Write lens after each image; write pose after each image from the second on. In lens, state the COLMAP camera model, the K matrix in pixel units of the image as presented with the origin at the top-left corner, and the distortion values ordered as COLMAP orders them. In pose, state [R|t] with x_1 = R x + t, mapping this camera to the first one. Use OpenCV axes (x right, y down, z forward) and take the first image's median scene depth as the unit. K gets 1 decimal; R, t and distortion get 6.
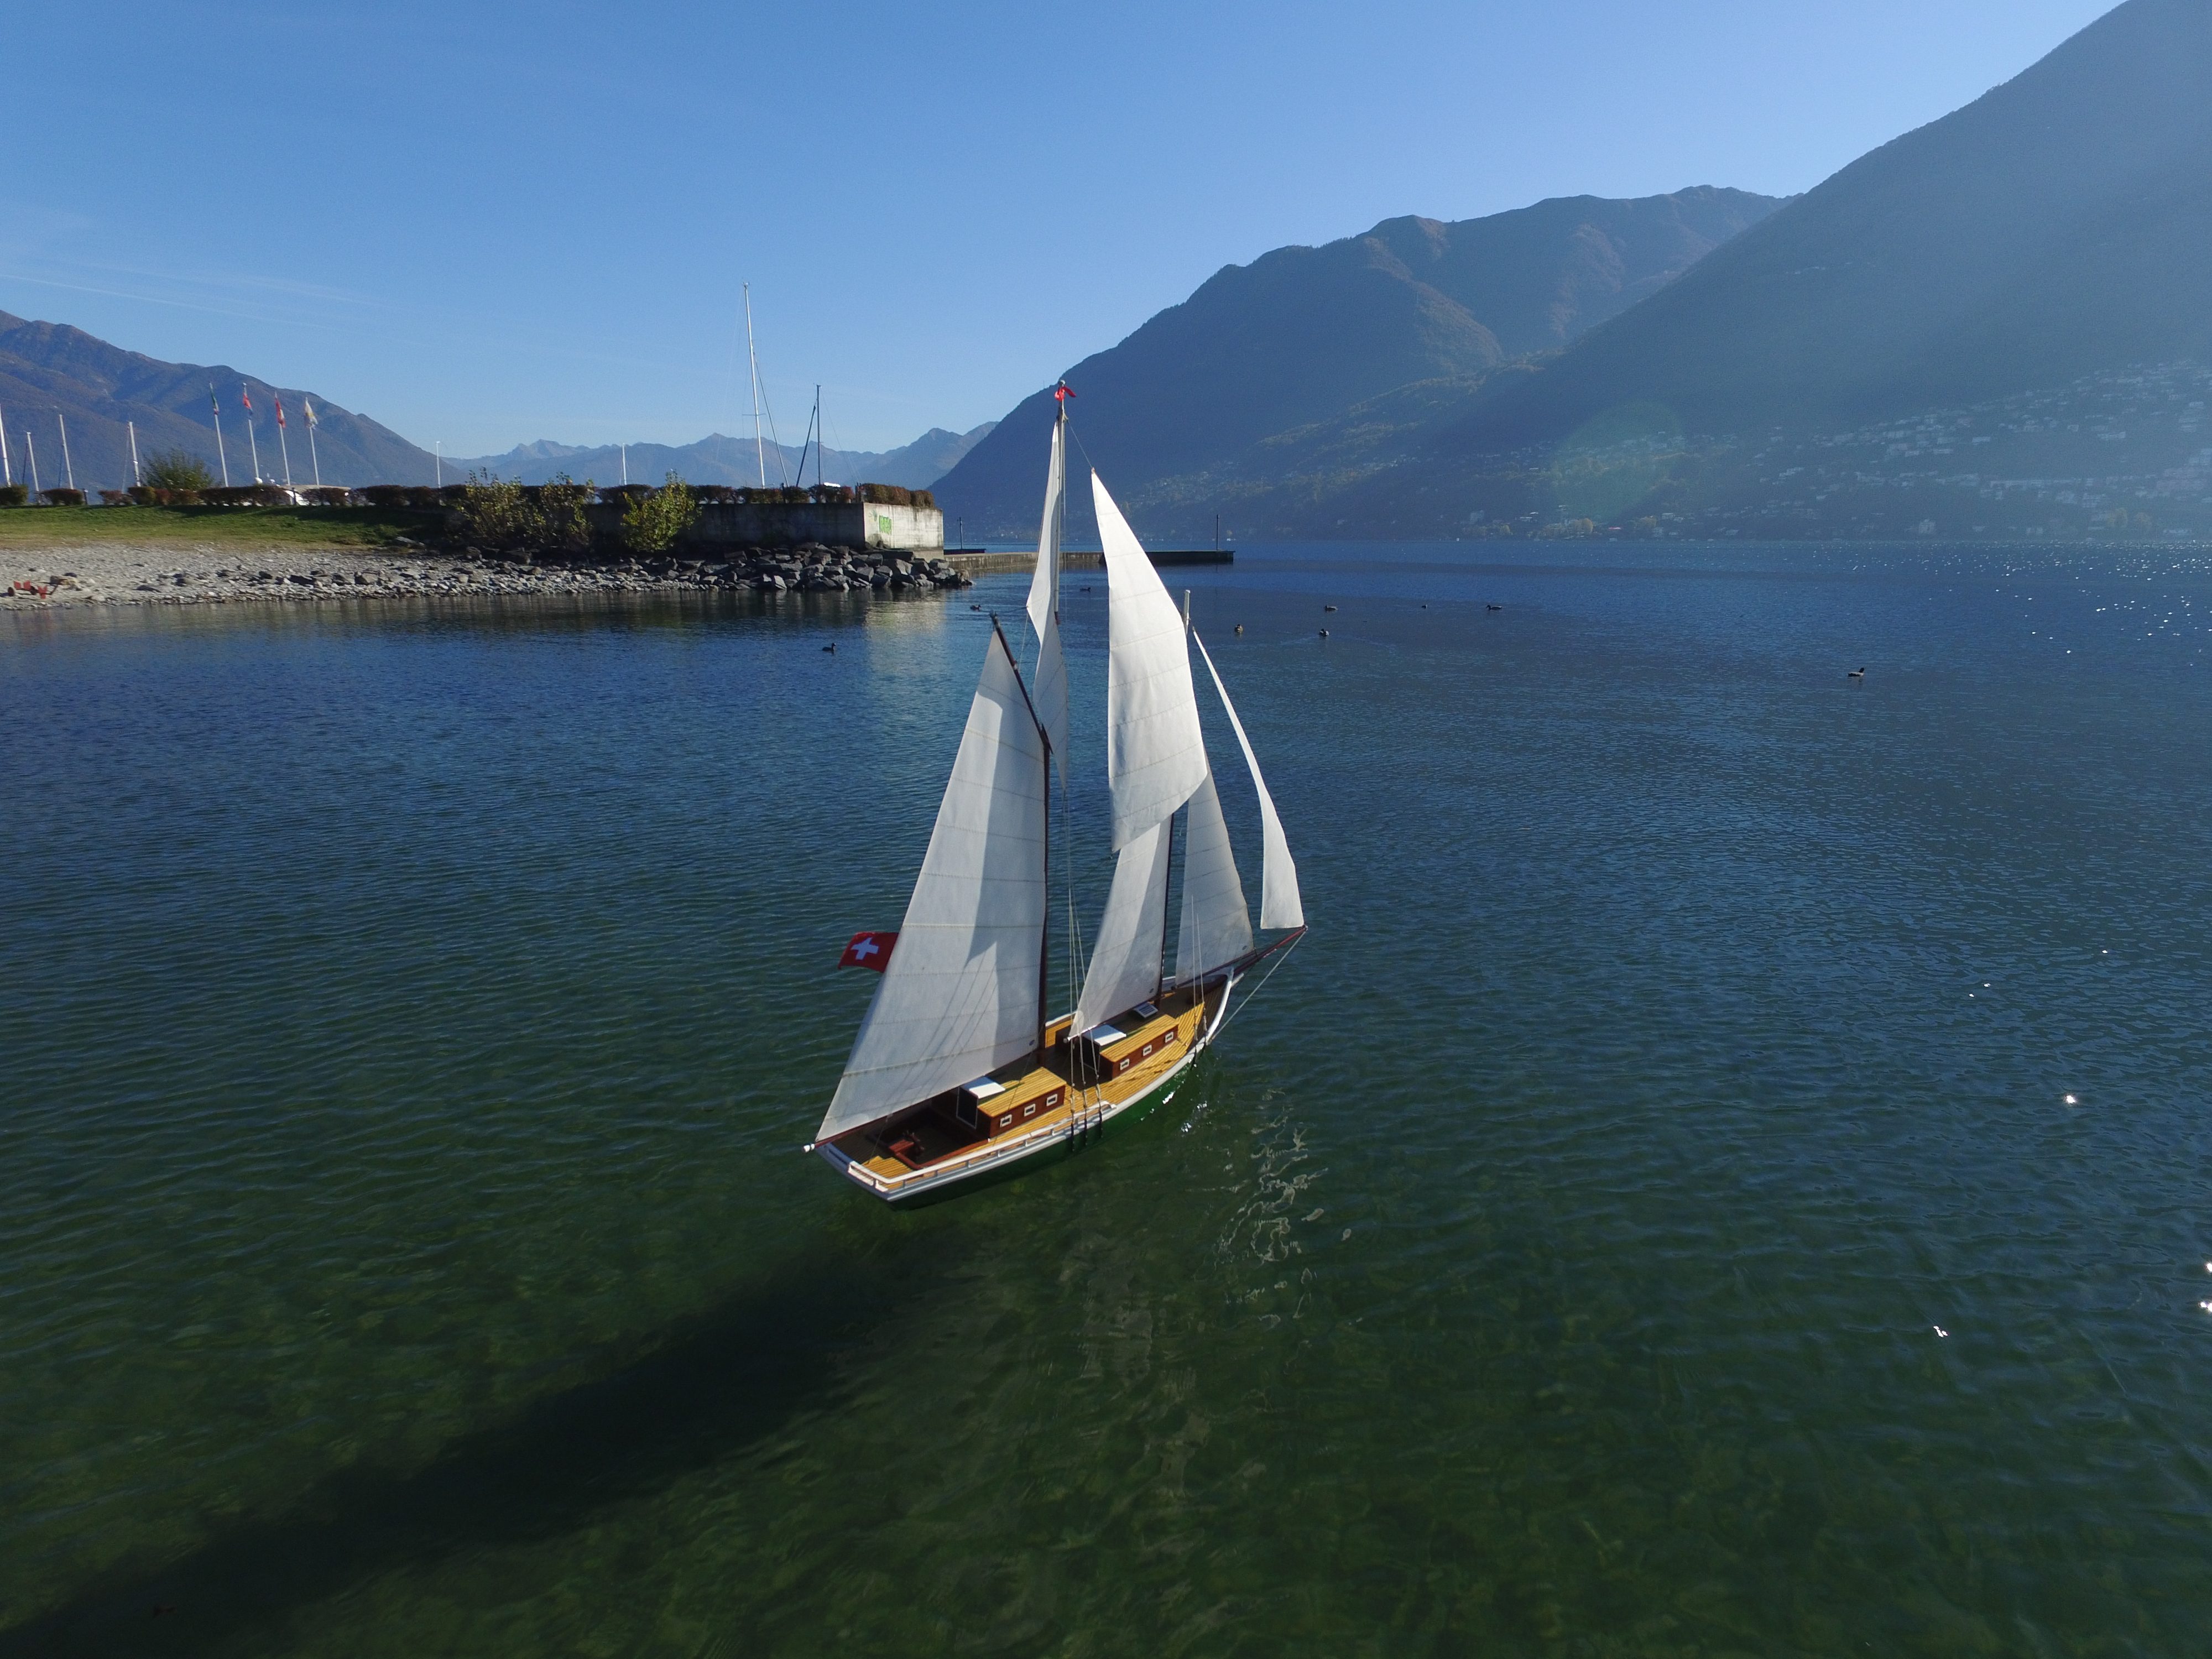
lens RADIAL K [[1396.2, 0, 1089.2], [0, 1396.2, 829.1], [0, 0, 1]] dist [0.017542, 0.024153]
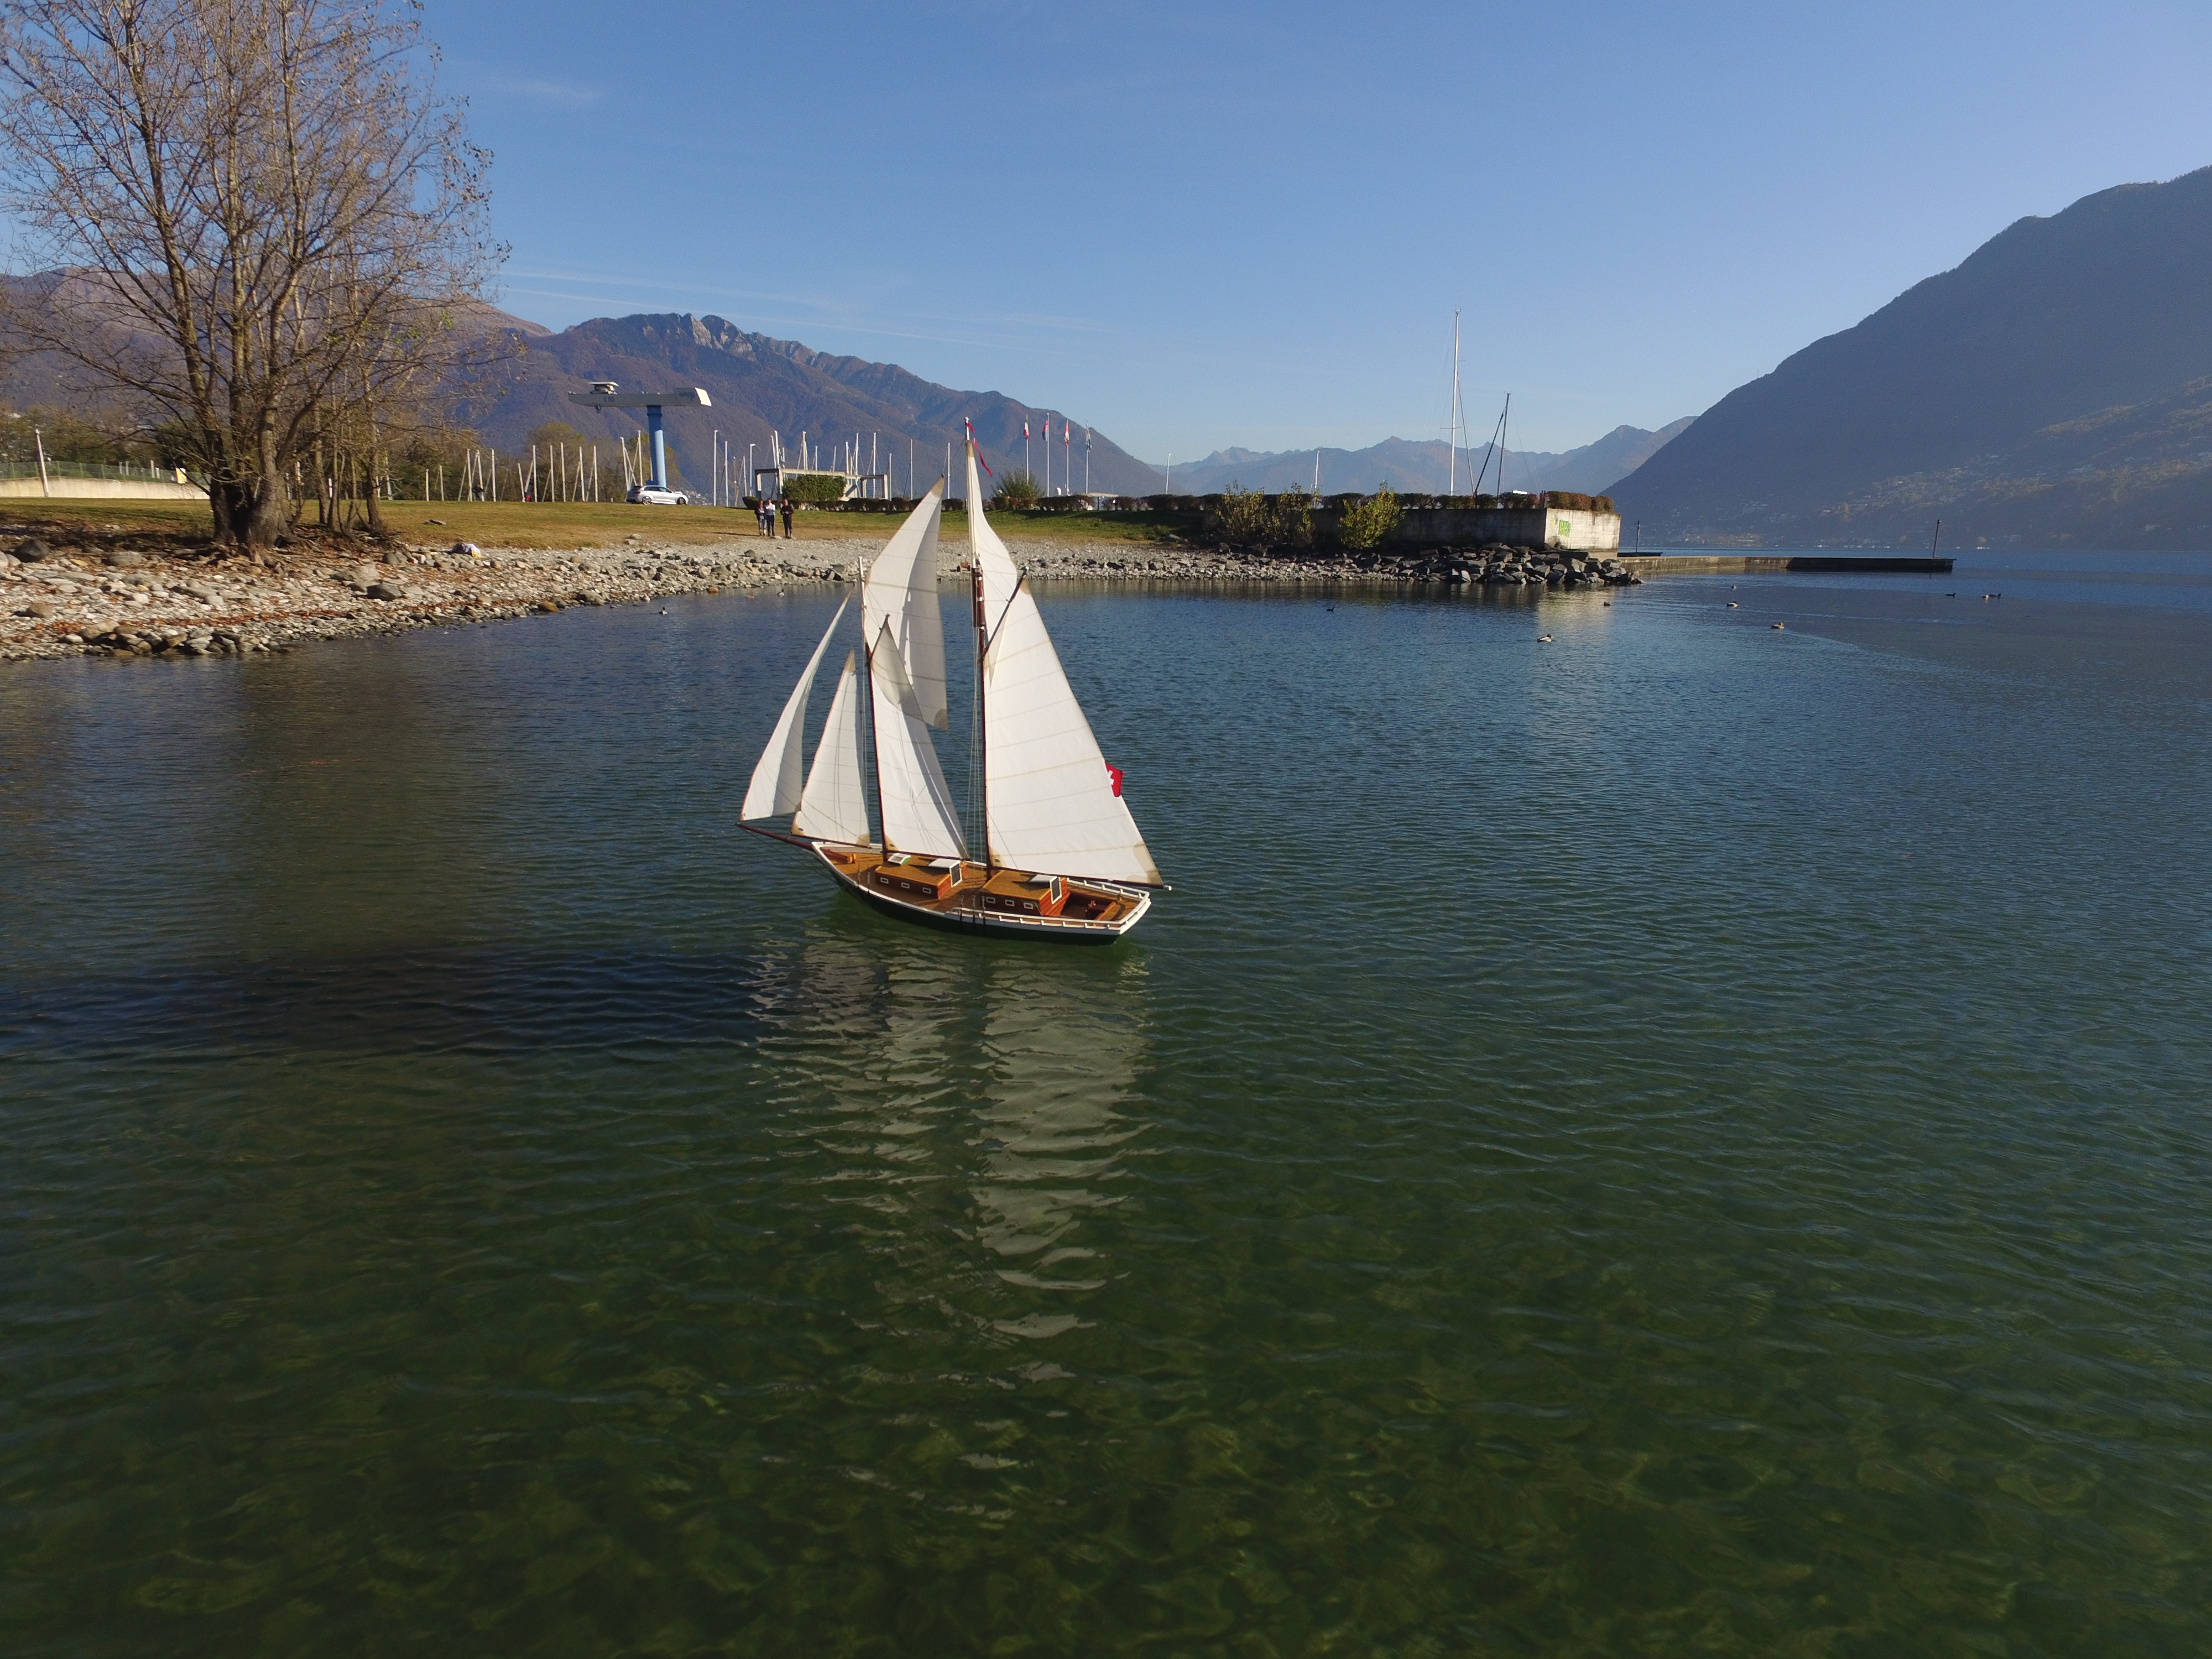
lens RADIAL K [[1396.2, 0, 1089.2], [0, 1396.2, 829.1], [0, 0, 1]] dist [0.017542, 0.024153]
pose [[0.897691, 0.105113, -0.427905, 0.018766], [-0.105693, 0.994145, 0.022478, 0.039214], [0.427762, 0.025048, 0.903544, -0.180246]]
